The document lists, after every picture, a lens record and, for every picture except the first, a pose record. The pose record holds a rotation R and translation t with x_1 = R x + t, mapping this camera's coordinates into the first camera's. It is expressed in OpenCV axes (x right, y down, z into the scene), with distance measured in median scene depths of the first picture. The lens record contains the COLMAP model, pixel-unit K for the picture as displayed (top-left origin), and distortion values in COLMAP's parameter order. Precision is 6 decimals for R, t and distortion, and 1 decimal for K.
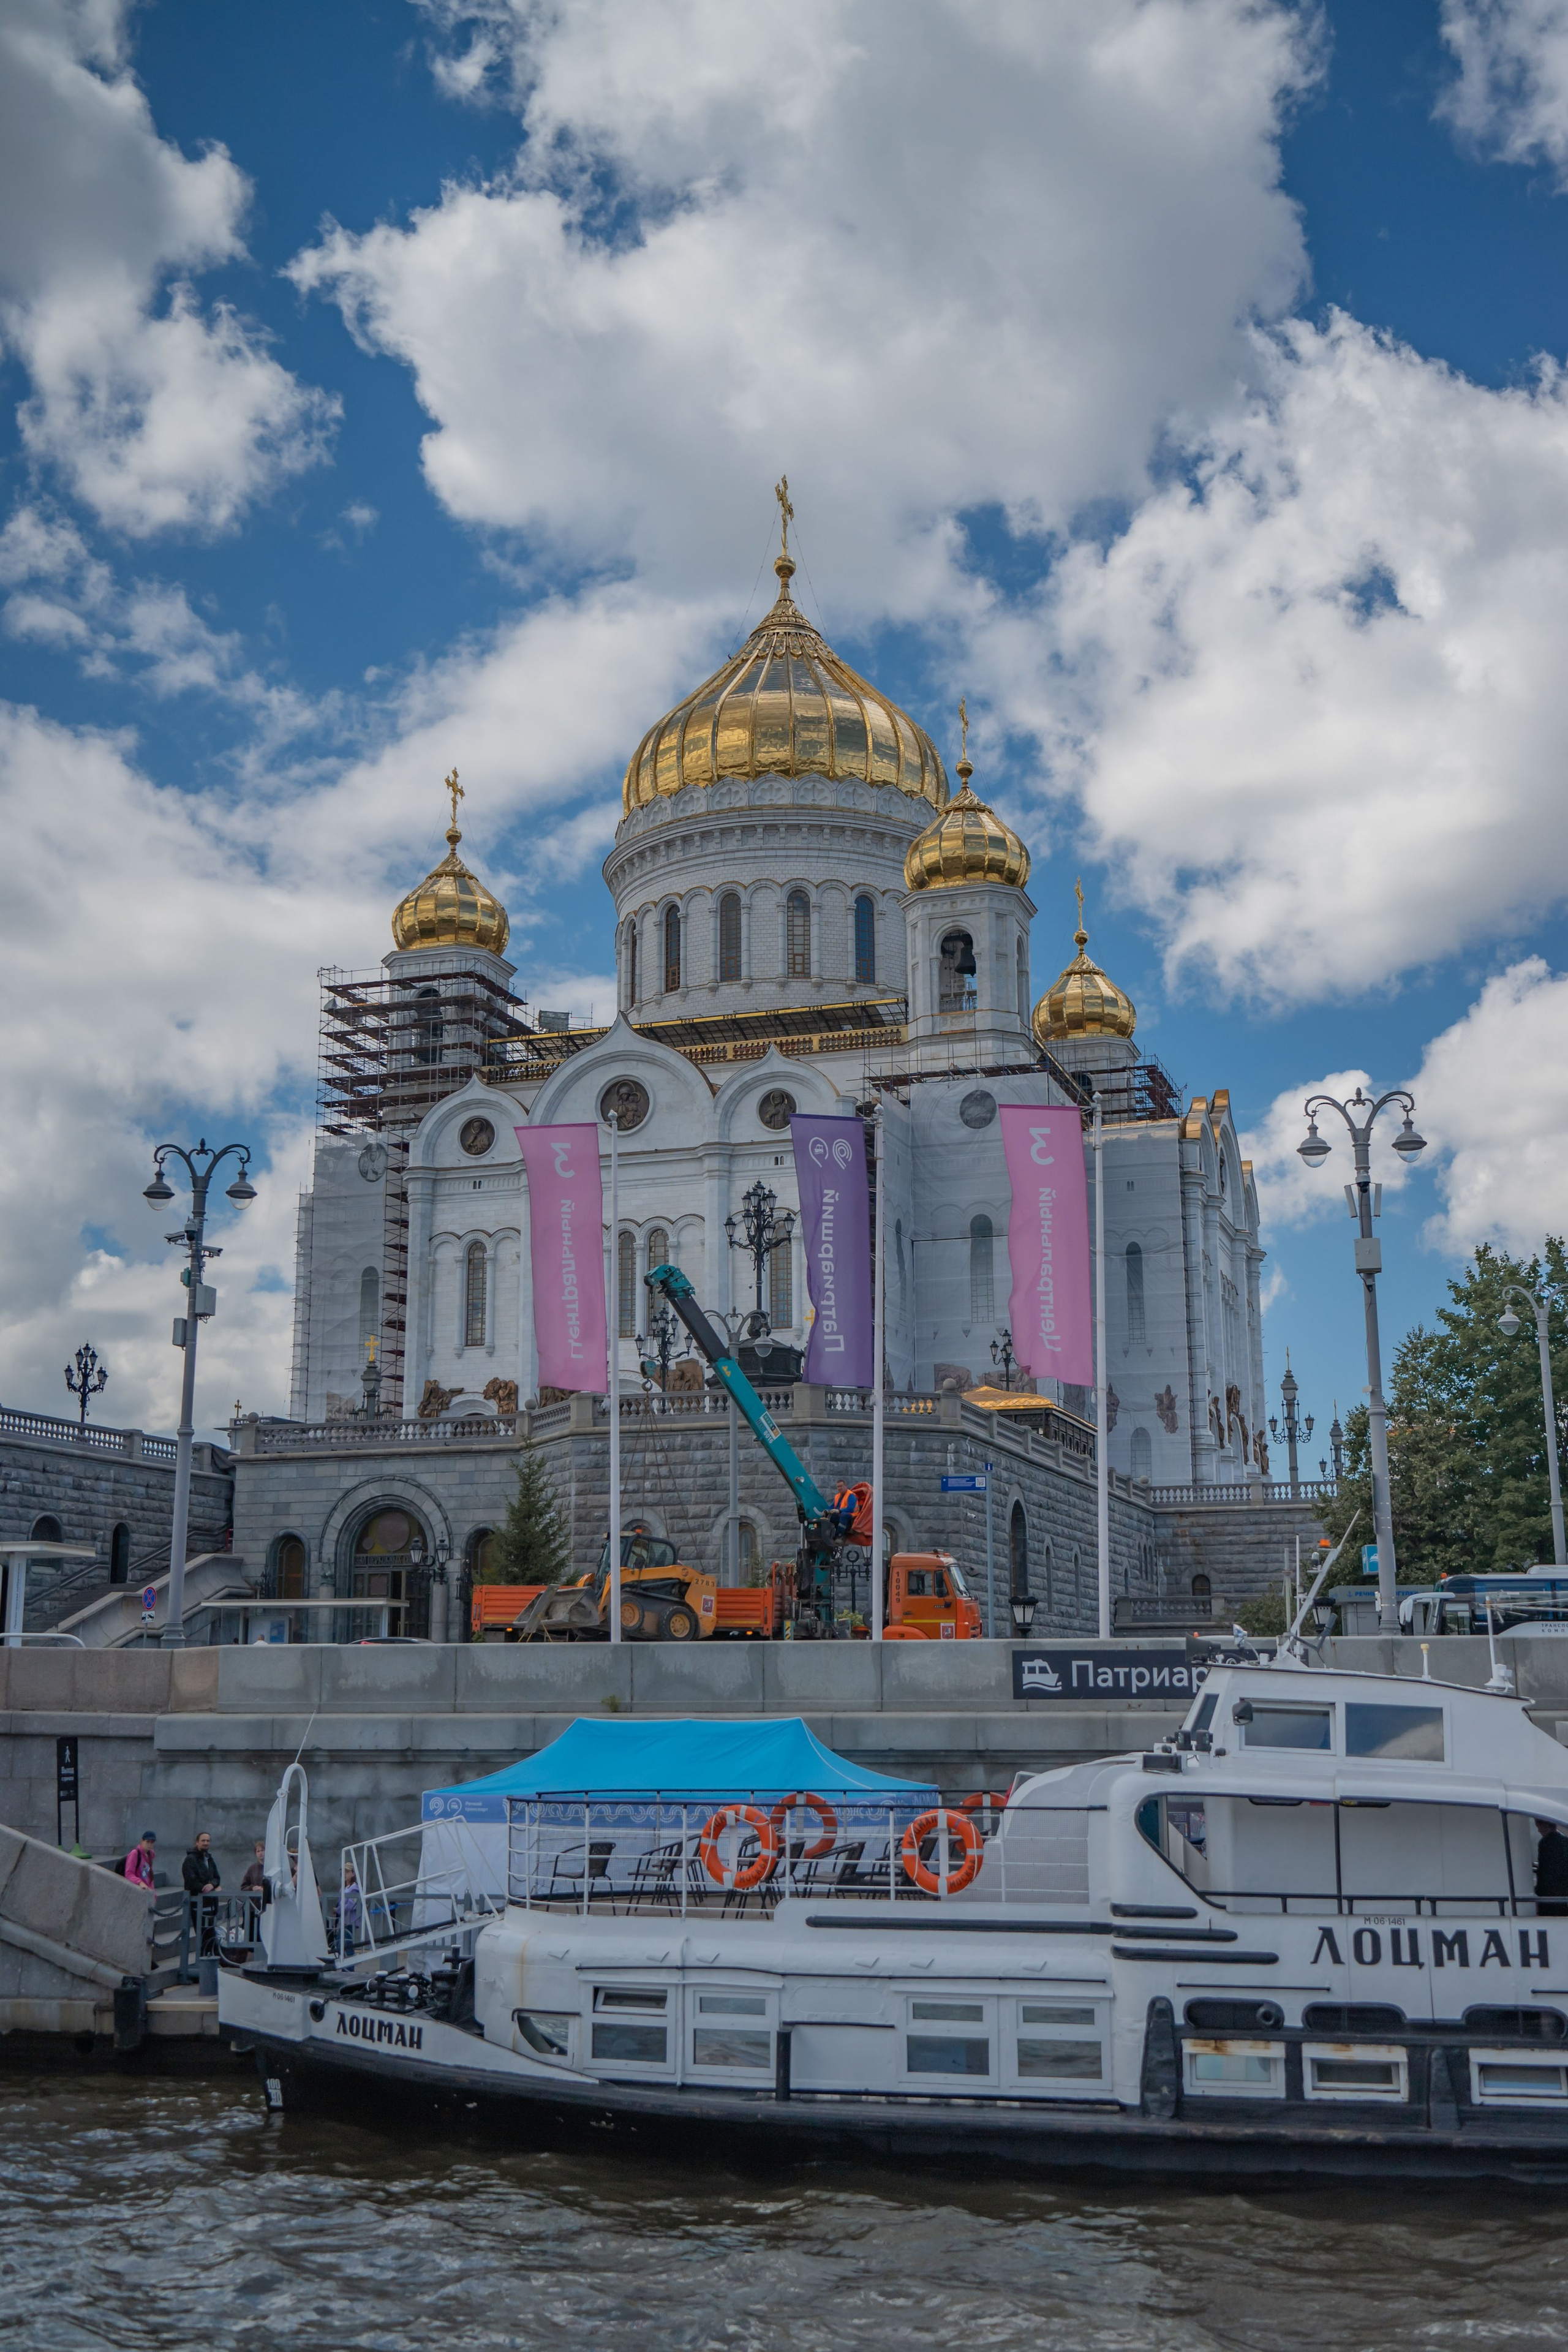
lens RADIAL K [[2375.0, 0, 774.3], [0, 2375.0, 1217.3], [0, 0, 1]] dist [0.004415, -0.029847]
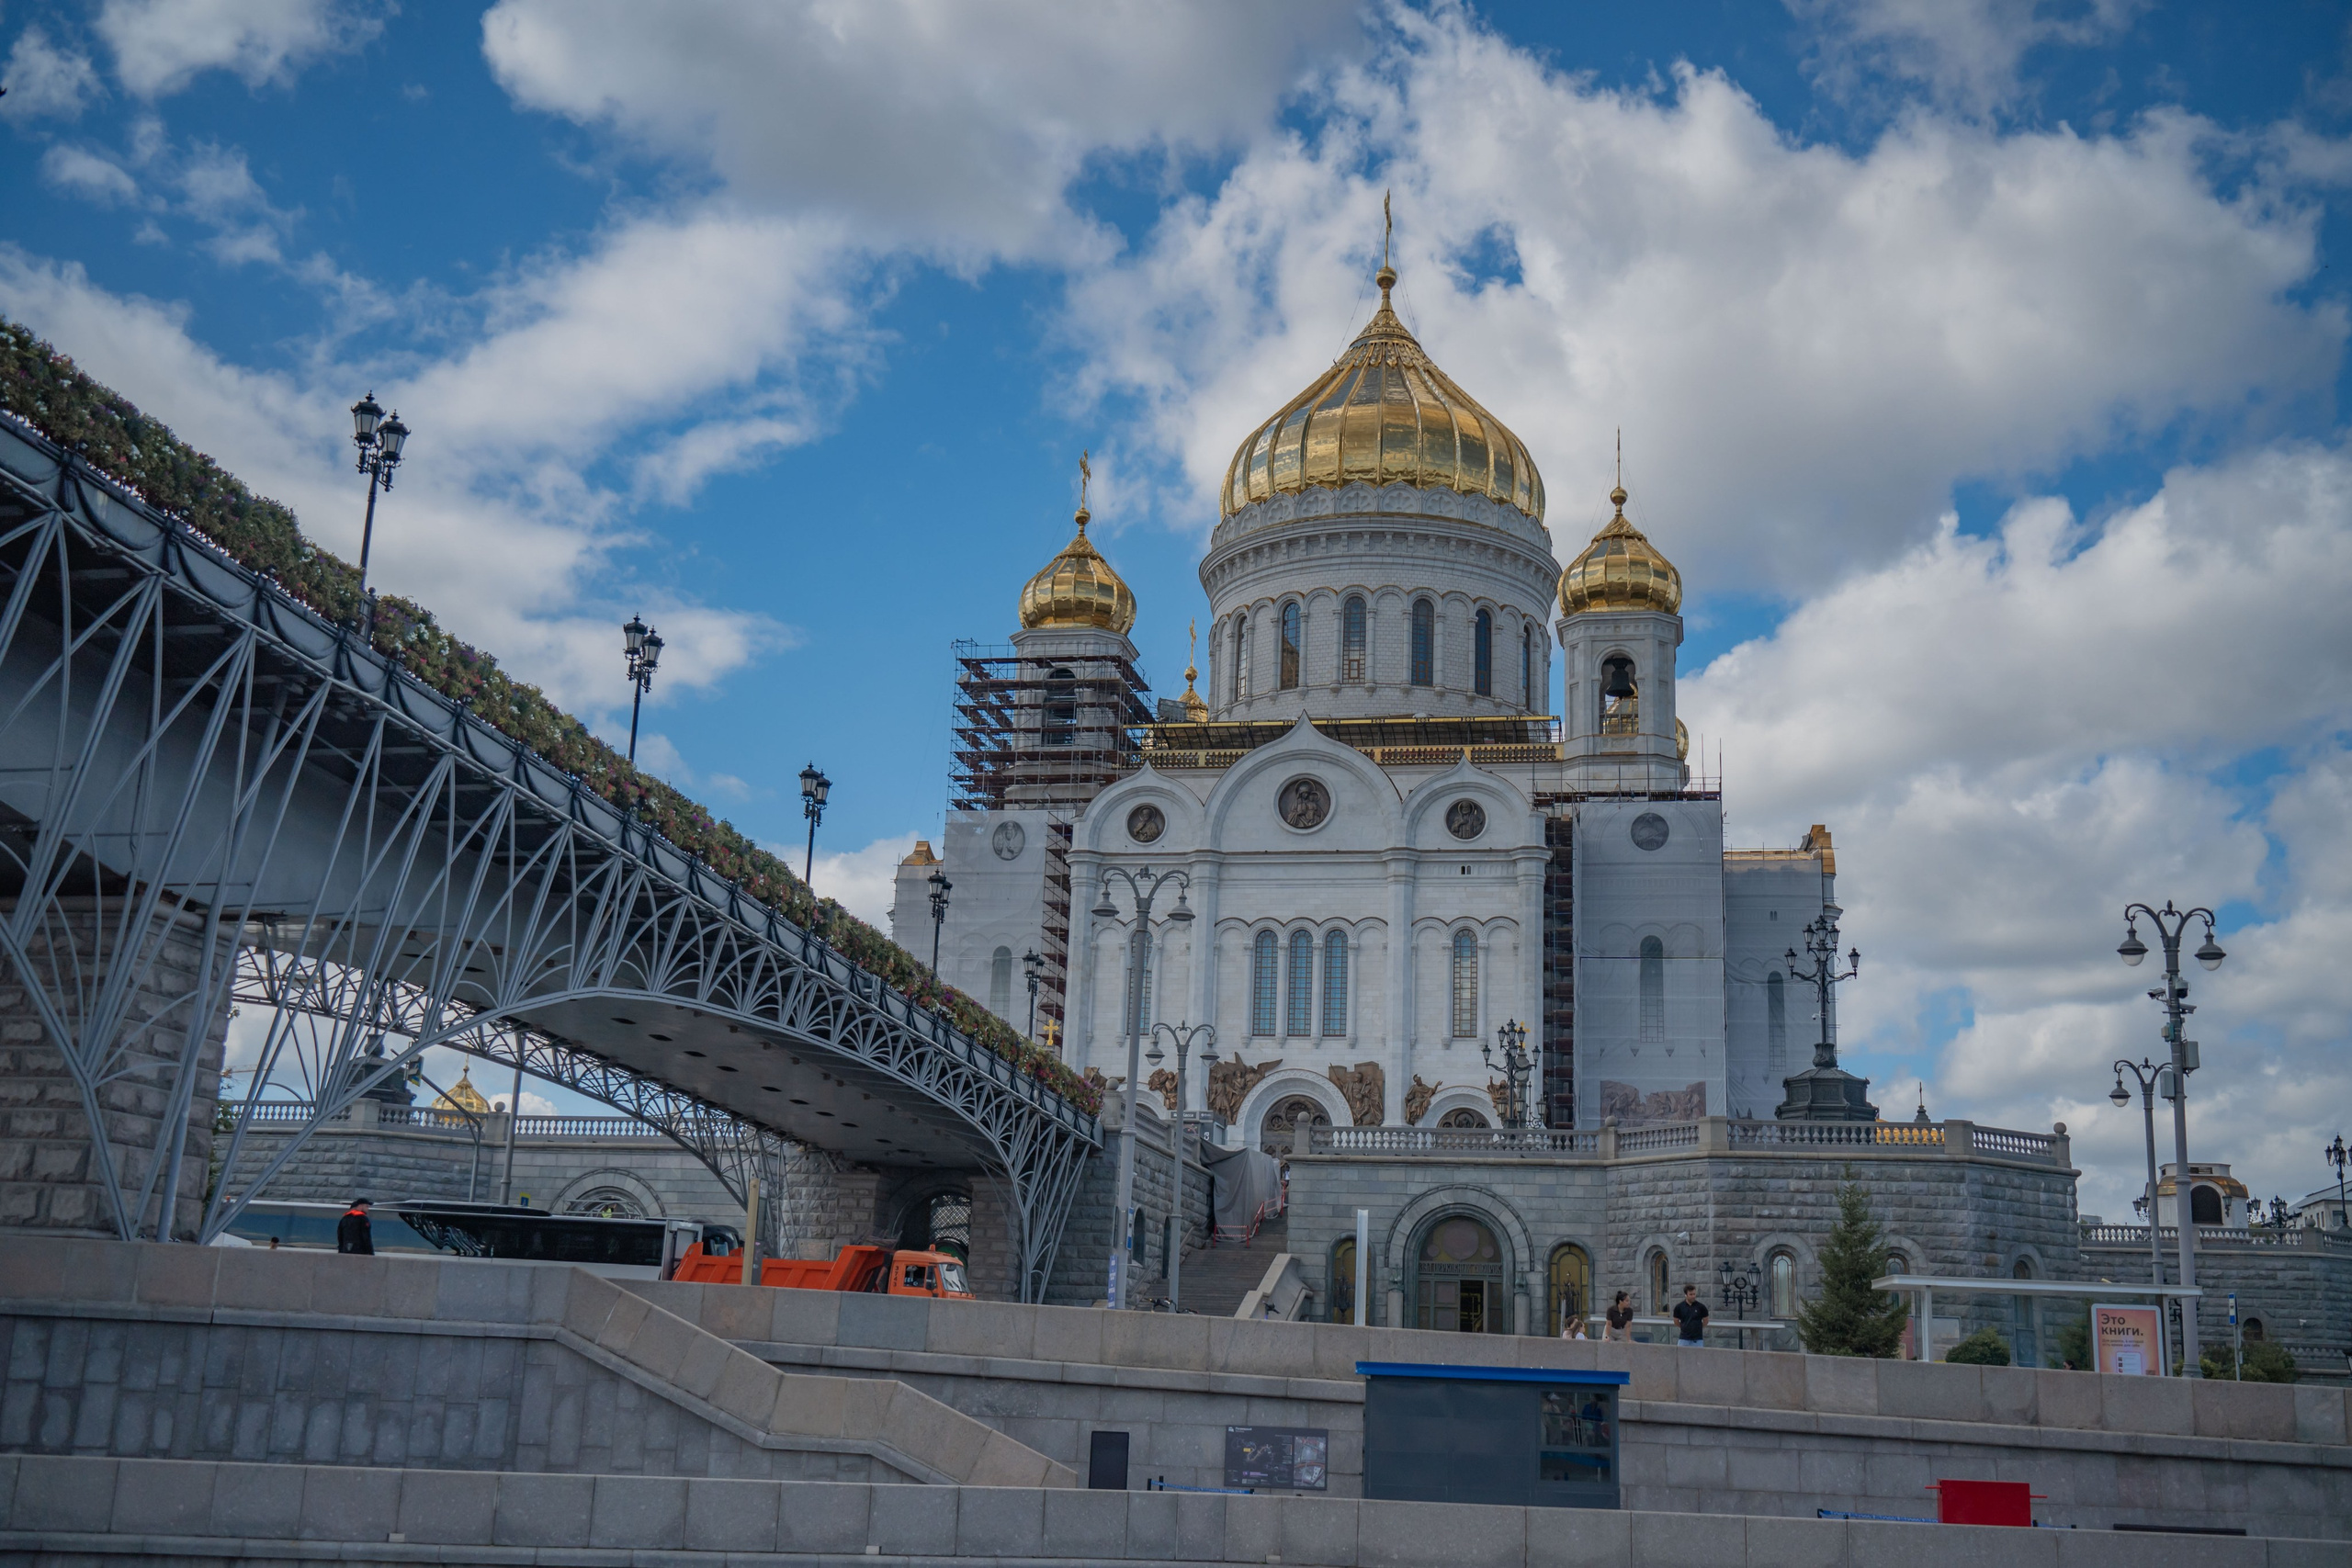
lens RADIAL K [[2411.4, 0, 1176.0], [0, 2411.4, 784.0], [0, 0, 1]] dist [-0.002723, -0.000499]
pose [[0.992144, 0.070266, 0.103507, -0.218652], [-0.065300, 0.996581, -0.050609, -0.000428], [-0.106709, 0.043452, 0.993340, -0.005899]]
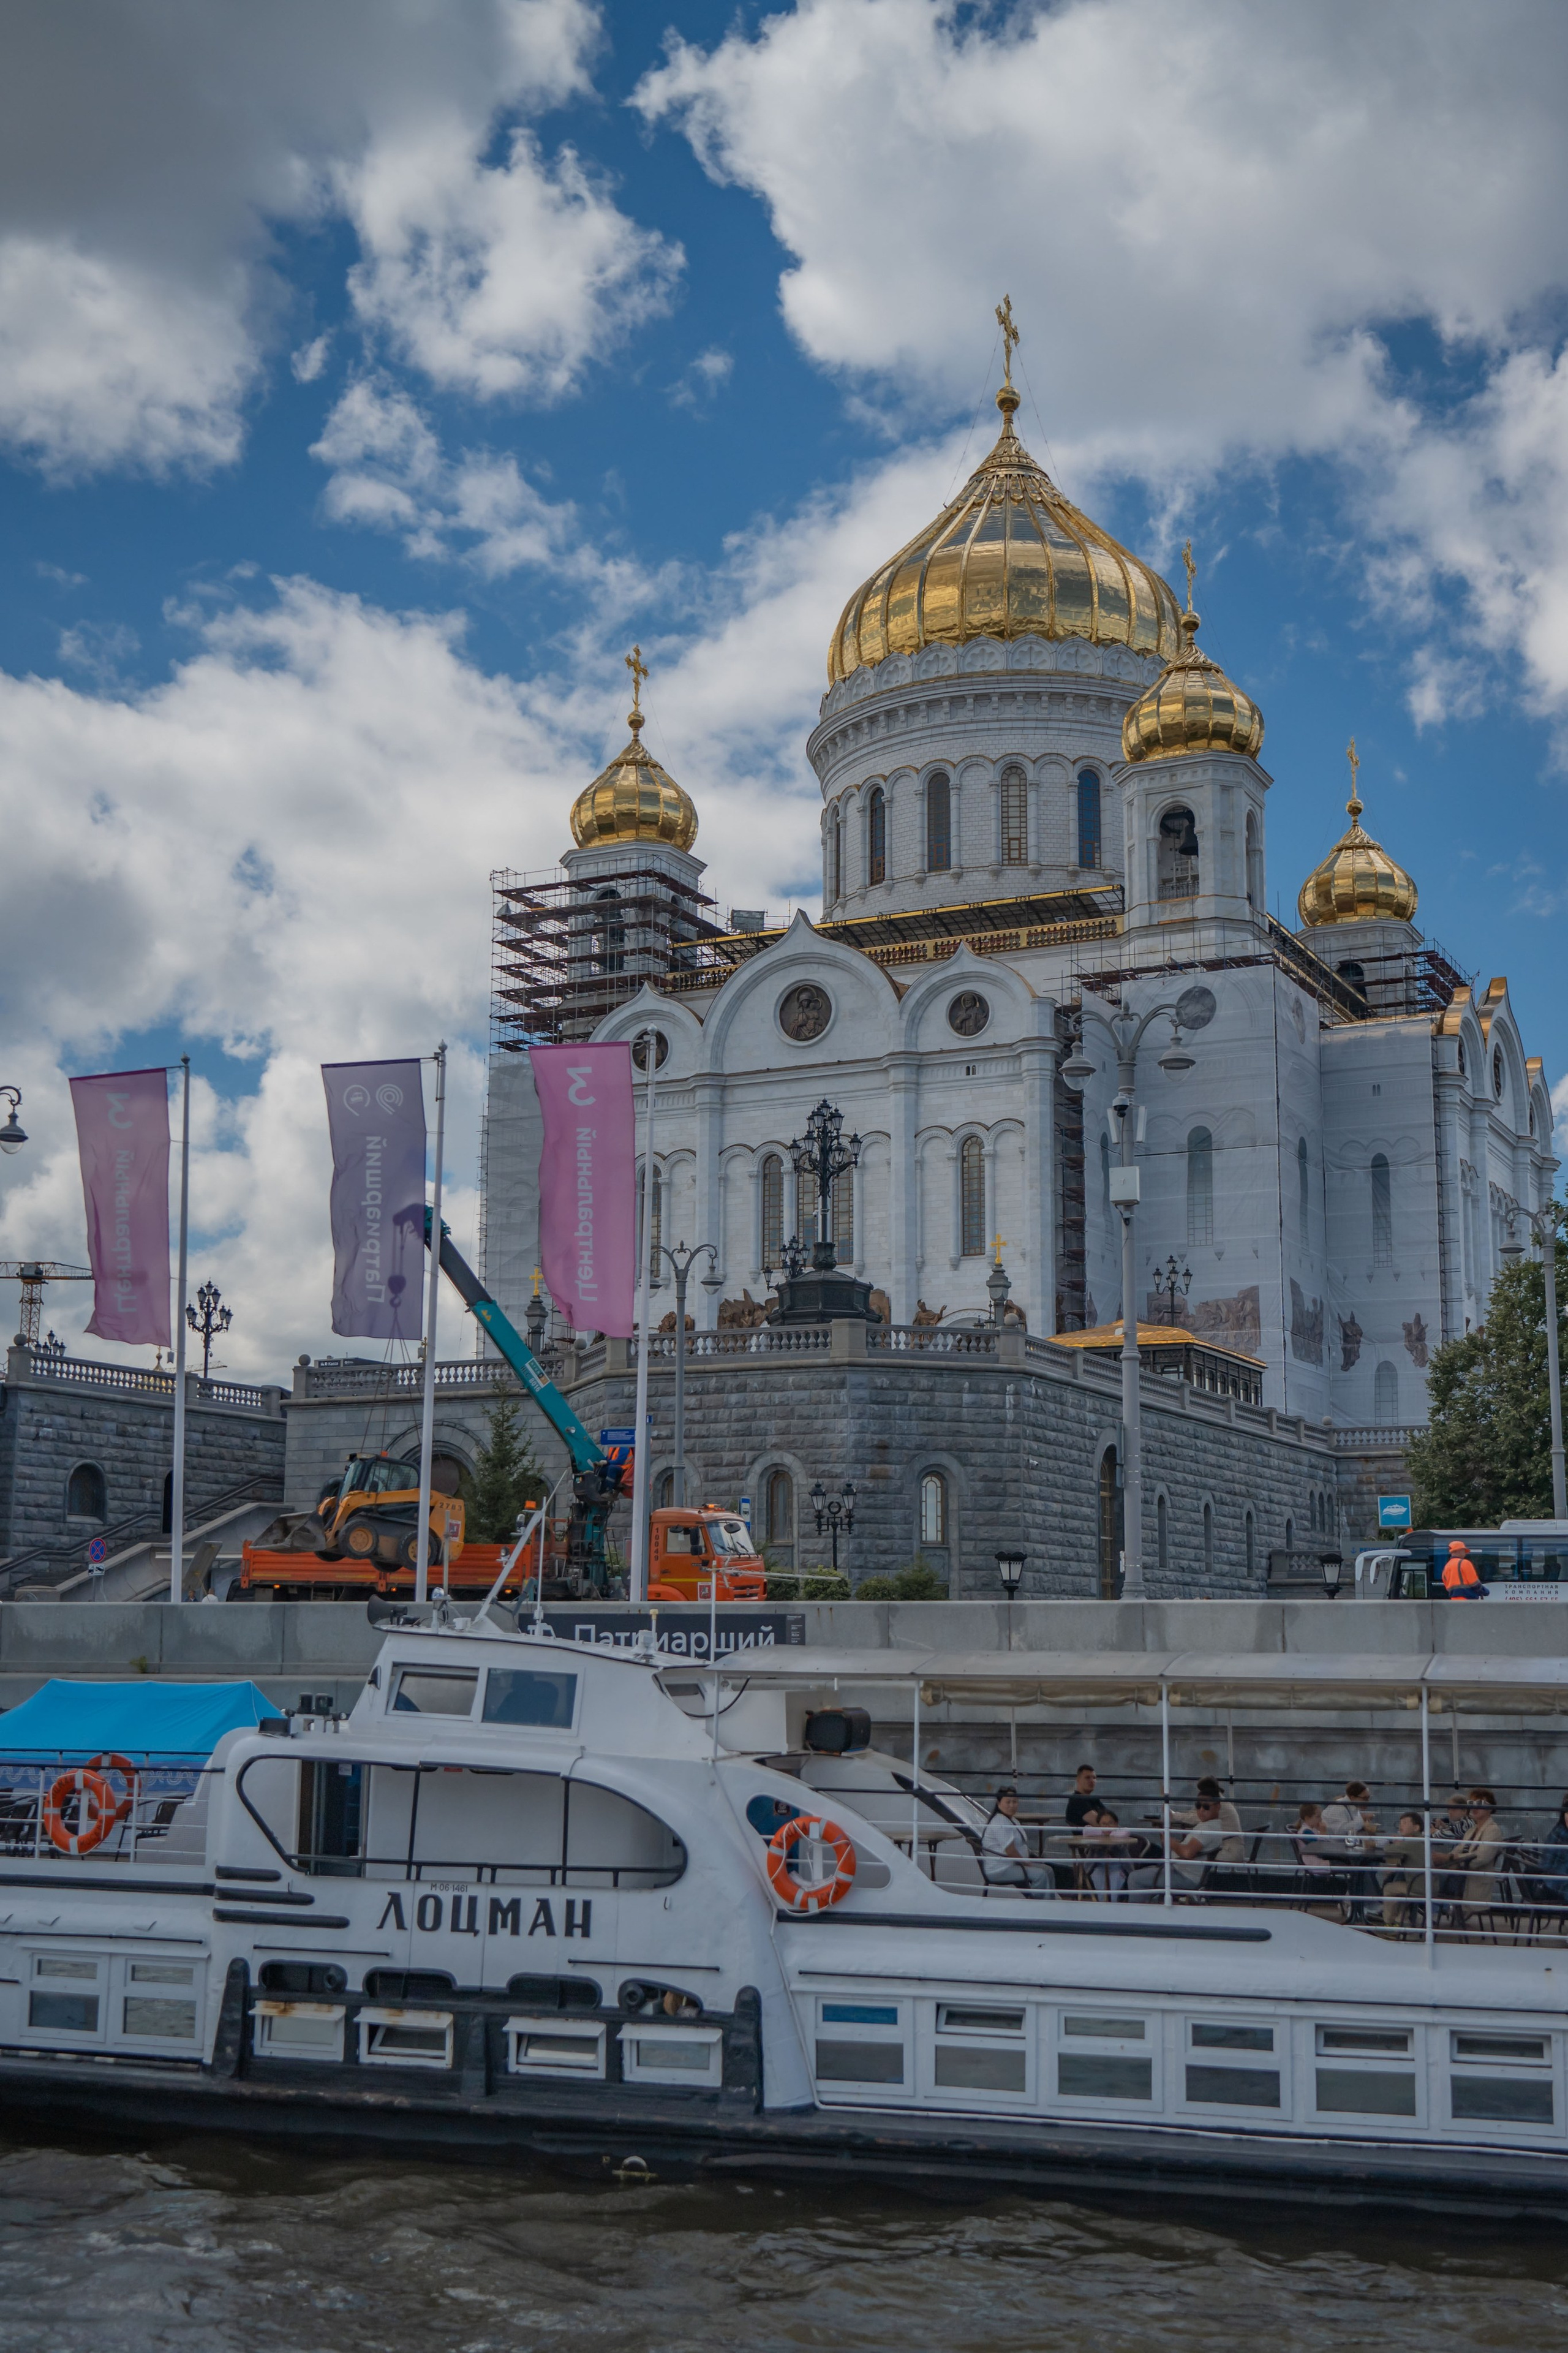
lens RADIAL K [[2630.0, 0, 785.5], [0, 2630.0, 1265.3], [0, 0, 1]] dist [0.004652, -0.001321]
pose [[0.990822, -0.011277, -0.134703, 0.063296], [0.018264, 0.998545, 0.050746, -0.001720], [0.133935, -0.052741, 0.989586, -0.005737]]
